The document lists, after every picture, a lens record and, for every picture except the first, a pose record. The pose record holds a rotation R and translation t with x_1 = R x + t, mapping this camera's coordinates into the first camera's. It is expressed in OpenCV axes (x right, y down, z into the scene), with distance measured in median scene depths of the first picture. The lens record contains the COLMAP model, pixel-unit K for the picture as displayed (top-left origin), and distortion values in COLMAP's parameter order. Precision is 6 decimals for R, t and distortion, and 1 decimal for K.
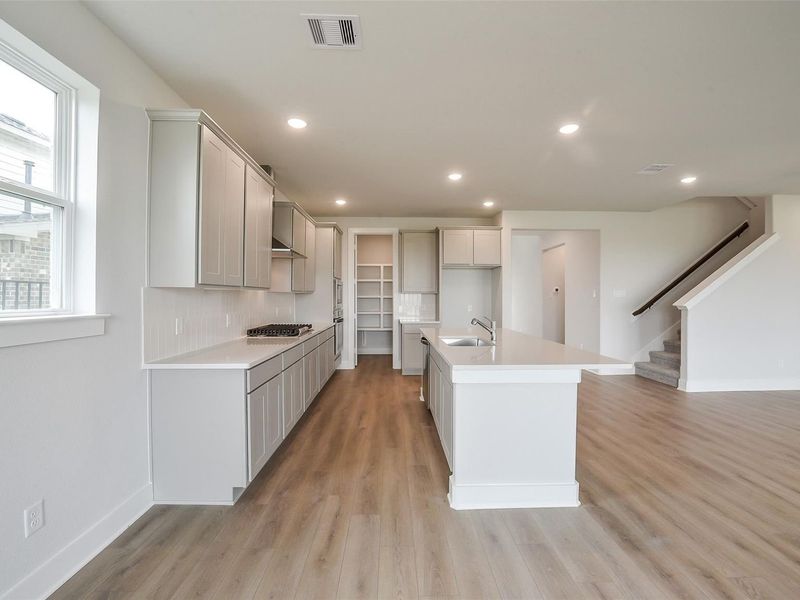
lens RADIAL K [[355.3, 0, 402.3], [0, 355.3, 298.2], [0, 0, 1]] dist [-0.024858, 0.000613]
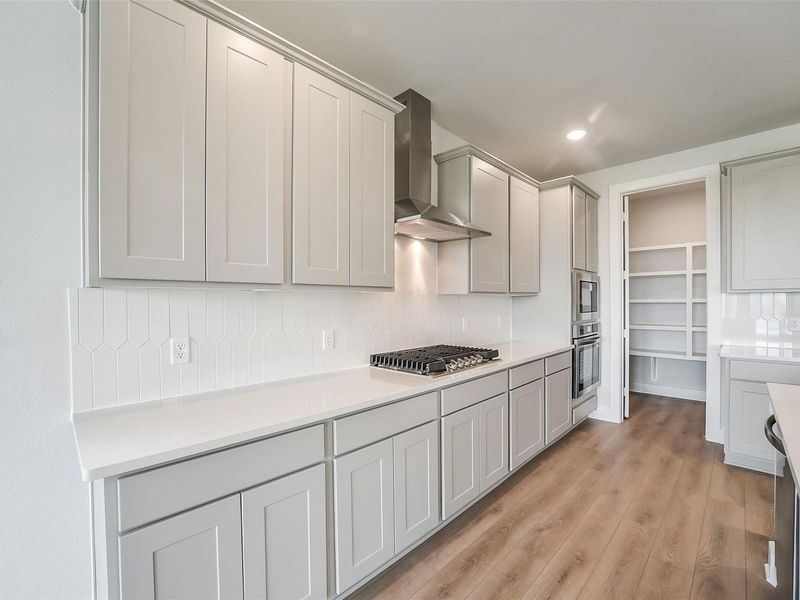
lens RADIAL K [[351.1, 0, 398.1], [0, 351.1, 307.5], [0, 0, 1]] dist [-0.028788, 0.001148]
pose [[0.686112, 0.001535, -0.727494, 0.039963], [0.005966, 0.999952, 0.007736, 0.000013], [0.727471, -0.009648, 0.686070, 0.466951]]
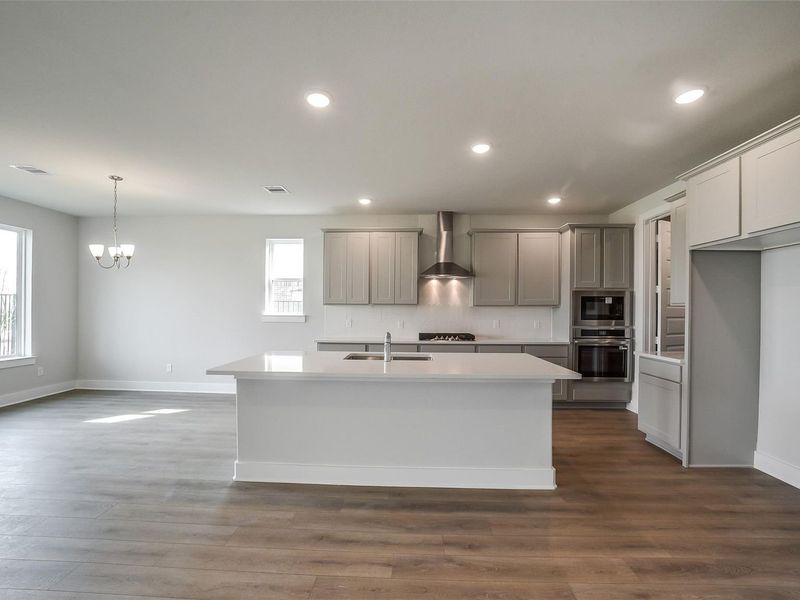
lens RADIAL K [[351.1, 0, 398.1], [0, 351.1, 307.5], [0, 0, 1]] dist [-0.028788, 0.001148]
pose [[-0.072123, -0.007164, -0.997370, 0.794812], [-0.011609, 0.999912, -0.006343, -0.003588], [0.997328, 0.011121, -0.072200, 0.785448]]
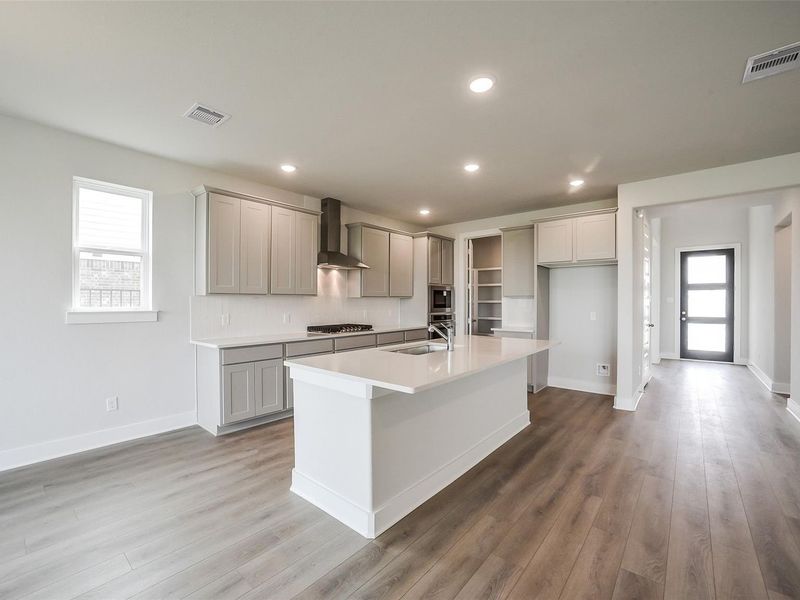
lens RADIAL K [[351.1, 0, 398.1], [0, 351.1, 307.5], [0, 0, 1]] dist [-0.028788, 0.001148]
pose [[0.742256, 0.010660, -0.670032, 0.538669], [-0.002819, 0.999914, 0.012786, 0.000400], [0.670110, -0.007602, 0.742222, 0.192627]]
